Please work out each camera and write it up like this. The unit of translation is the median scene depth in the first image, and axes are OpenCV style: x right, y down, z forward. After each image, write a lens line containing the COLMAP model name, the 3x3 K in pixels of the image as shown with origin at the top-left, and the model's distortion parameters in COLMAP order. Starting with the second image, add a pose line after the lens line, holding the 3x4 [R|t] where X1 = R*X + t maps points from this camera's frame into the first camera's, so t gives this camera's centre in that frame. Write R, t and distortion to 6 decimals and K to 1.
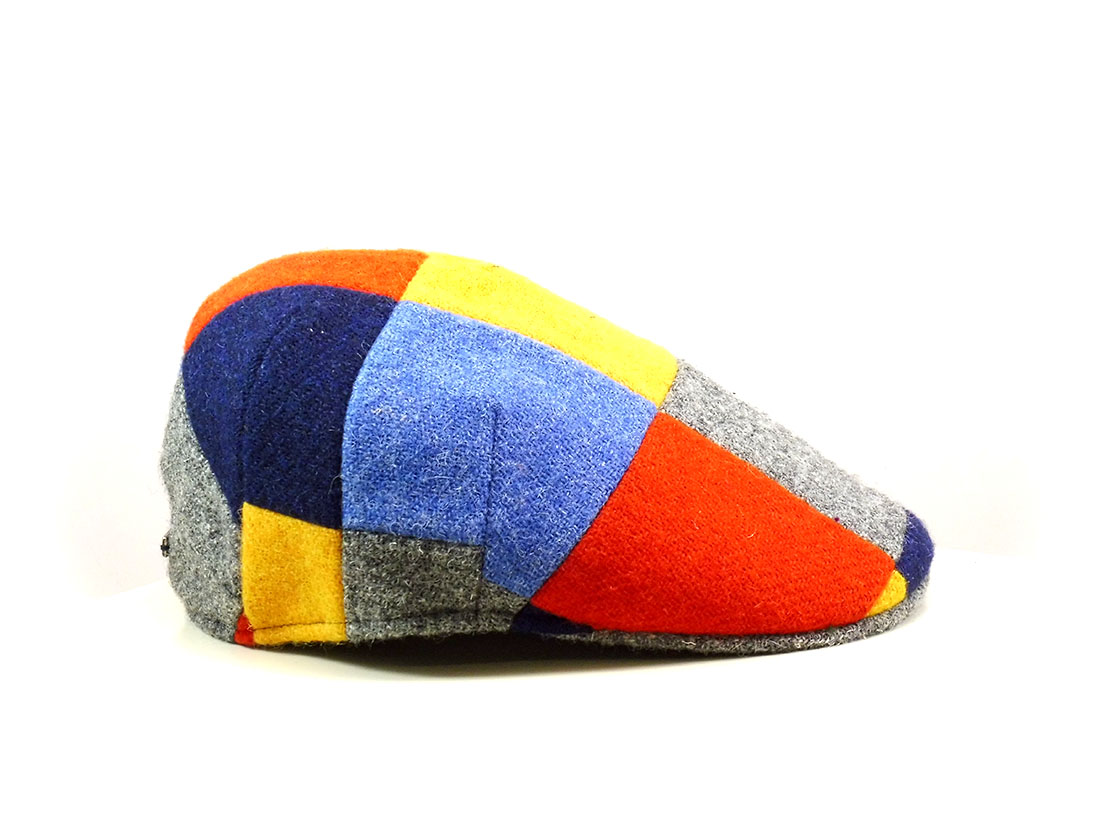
lens RADIAL K [[3163.4, 0, 570.1], [0, 3163.4, 428.0], [0, 0, 1]] dist [1.132854, 0.000000]
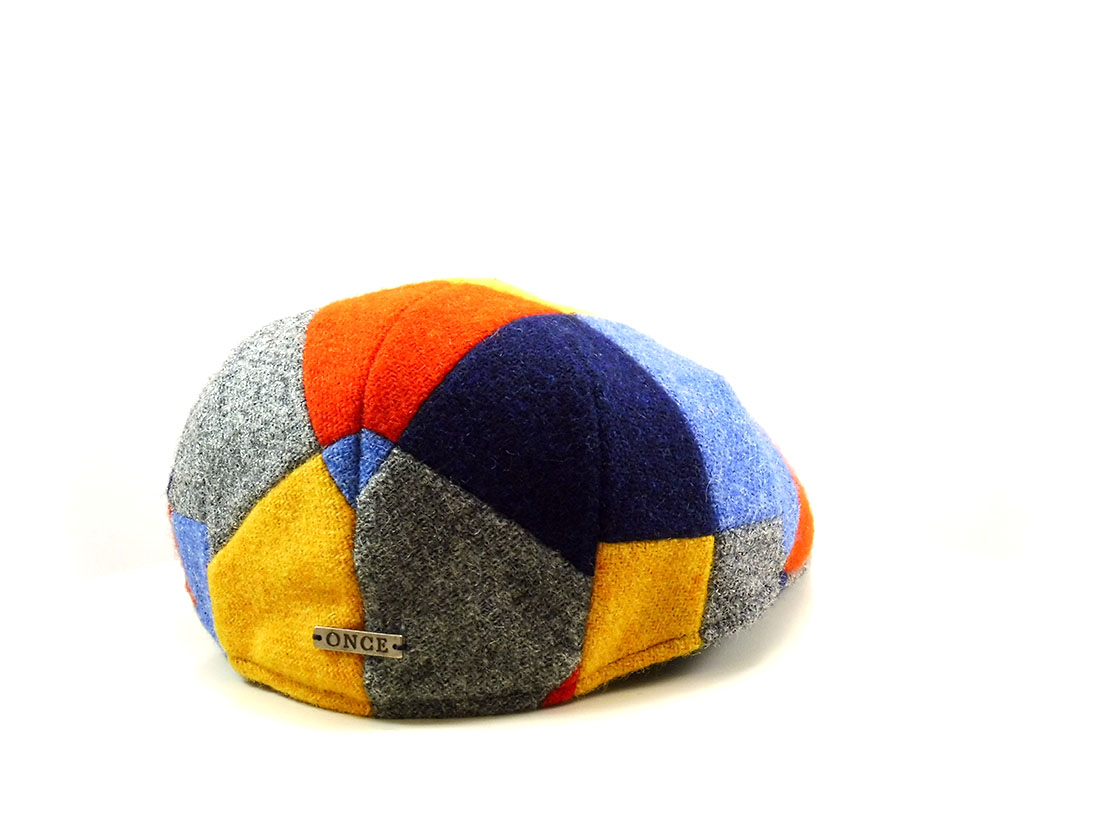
lens RADIAL K [[3163.4, 0, 546.5], [0, 3163.4, 413.4], [0, 0, 1]] dist [1.132854, 0.000000]
pose [[0.349061, -0.199218, 0.915679, -0.981863], [0.213170, 0.968404, 0.129428, -0.142755], [-0.912532, 0.150017, 0.380500, 0.659232]]
